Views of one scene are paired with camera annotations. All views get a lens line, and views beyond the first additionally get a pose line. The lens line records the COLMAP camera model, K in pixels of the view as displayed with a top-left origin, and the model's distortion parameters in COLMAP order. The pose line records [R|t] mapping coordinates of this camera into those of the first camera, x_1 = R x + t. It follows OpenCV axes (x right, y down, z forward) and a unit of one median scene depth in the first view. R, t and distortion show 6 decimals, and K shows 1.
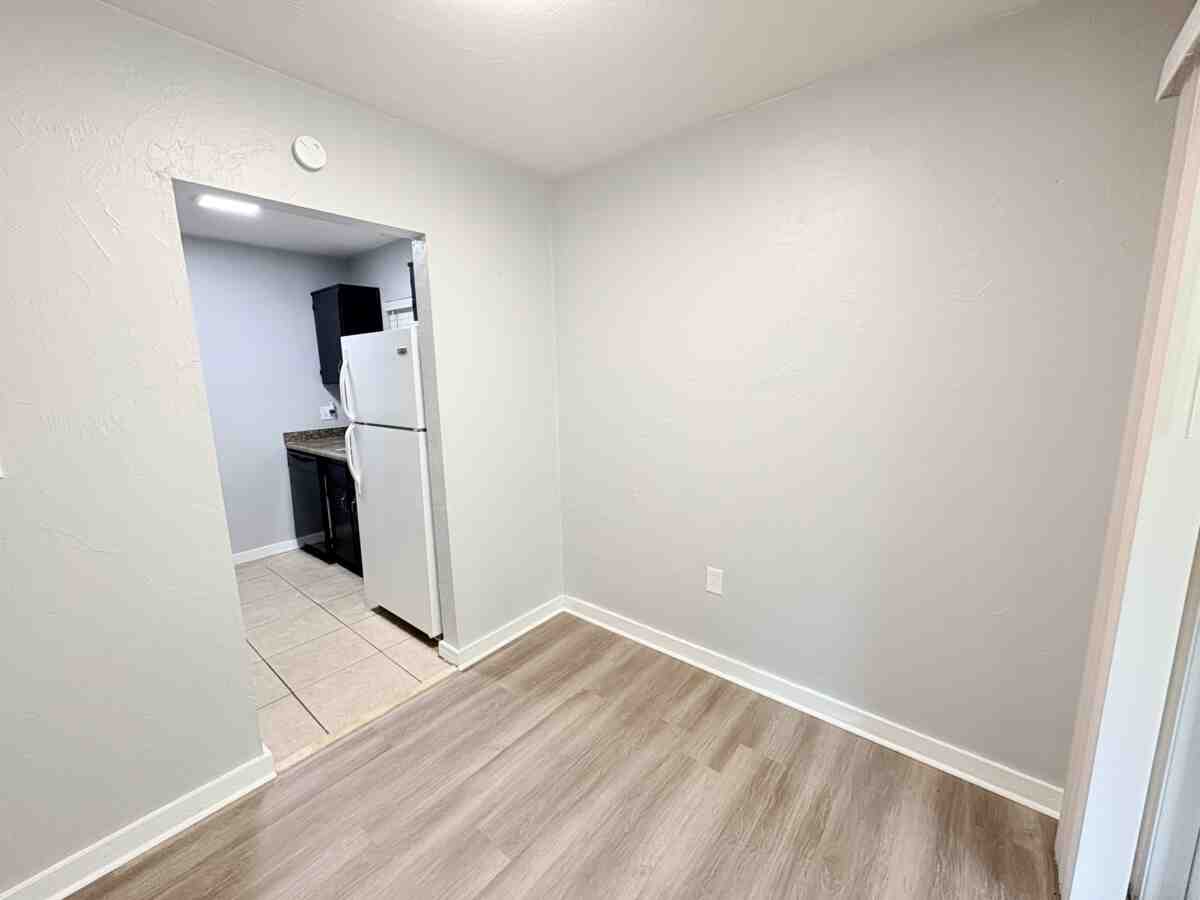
lens RADIAL K [[476.8, 0, 599.4], [0, 476.8, 447.1], [0, 0, 1]] dist [0.003198, -0.000237]
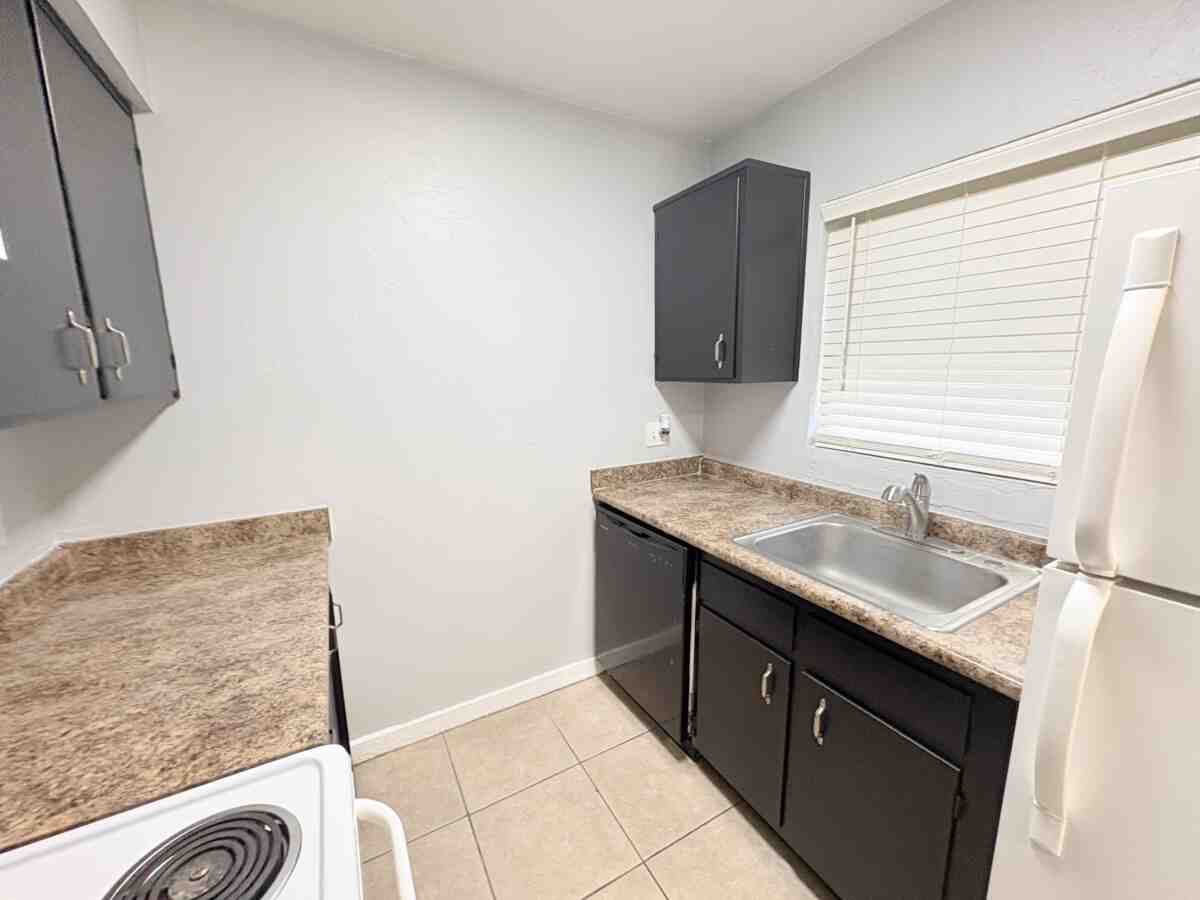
lens RADIAL K [[476.8, 0, 599.4], [0, 476.8, 447.1], [0, 0, 1]] dist [0.003198, -0.000237]
pose [[0.934432, 0.069194, -0.349354, -0.458816], [-0.063785, 0.997599, 0.026979, -0.070323], [0.350382, -0.002927, 0.936602, 0.488830]]
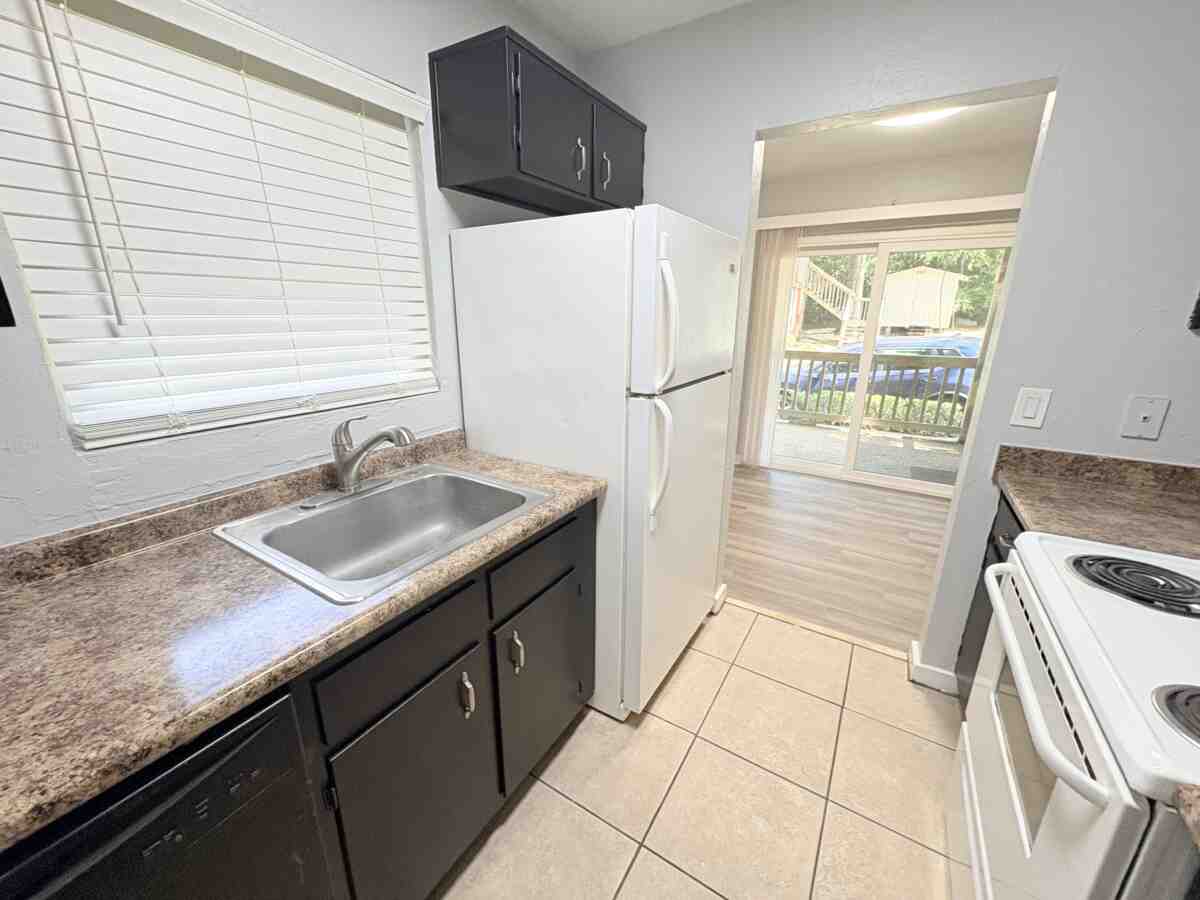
lens RADIAL K [[476.8, 0, 599.4], [0, 476.8, 447.1], [0, 0, 1]] dist [0.003198, -0.000237]
pose [[-0.134470, -0.256638, 0.957108, -0.689432], [0.155635, 0.948422, 0.276175, -0.099970], [-0.978619, 0.186097, -0.087592, 0.771033]]
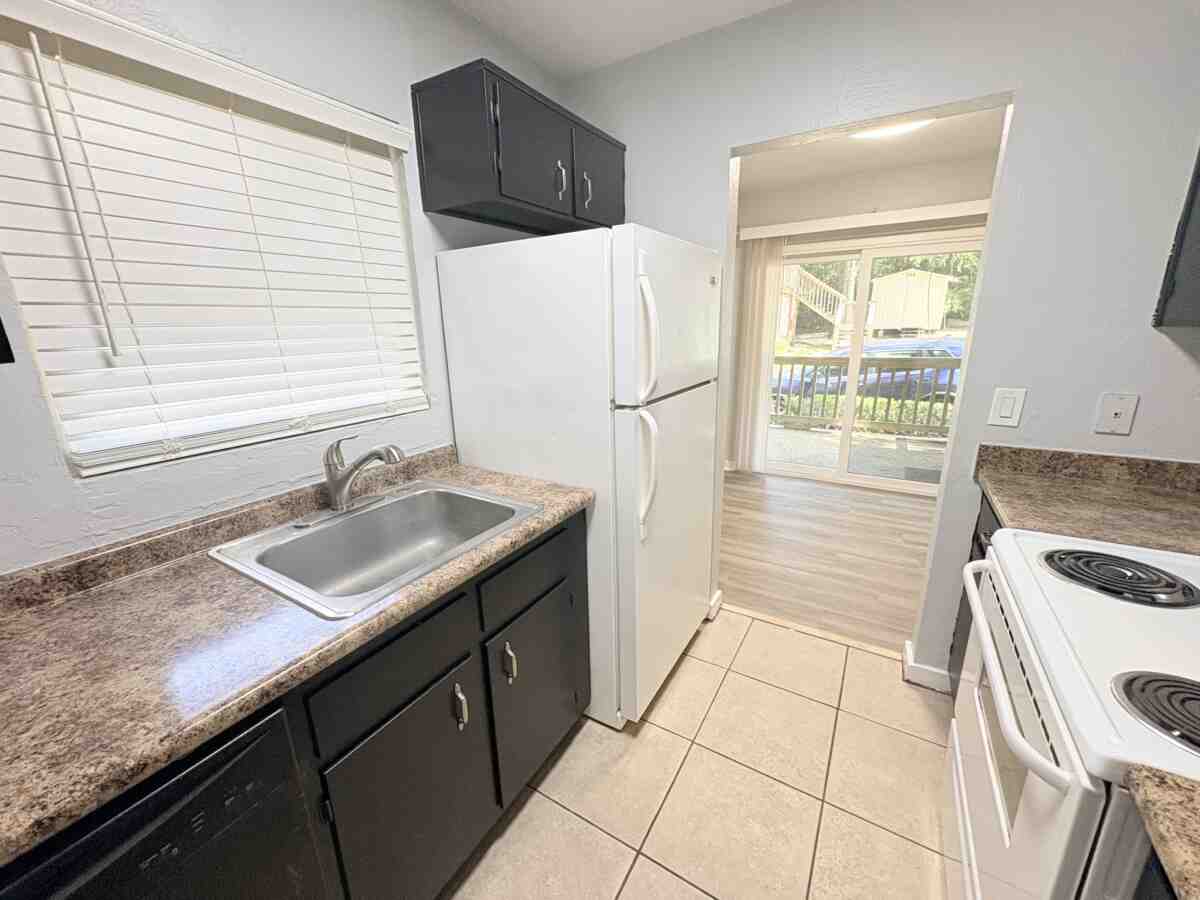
lens RADIAL K [[476.8, 0, 599.4], [0, 476.8, 447.1], [0, 0, 1]] dist [0.003198, -0.000237]
pose [[-0.143521, -0.231780, 0.962123, -0.698247], [0.184205, 0.948942, 0.256083, -0.101417], [-0.972353, 0.213981, -0.093498, 0.762475]]
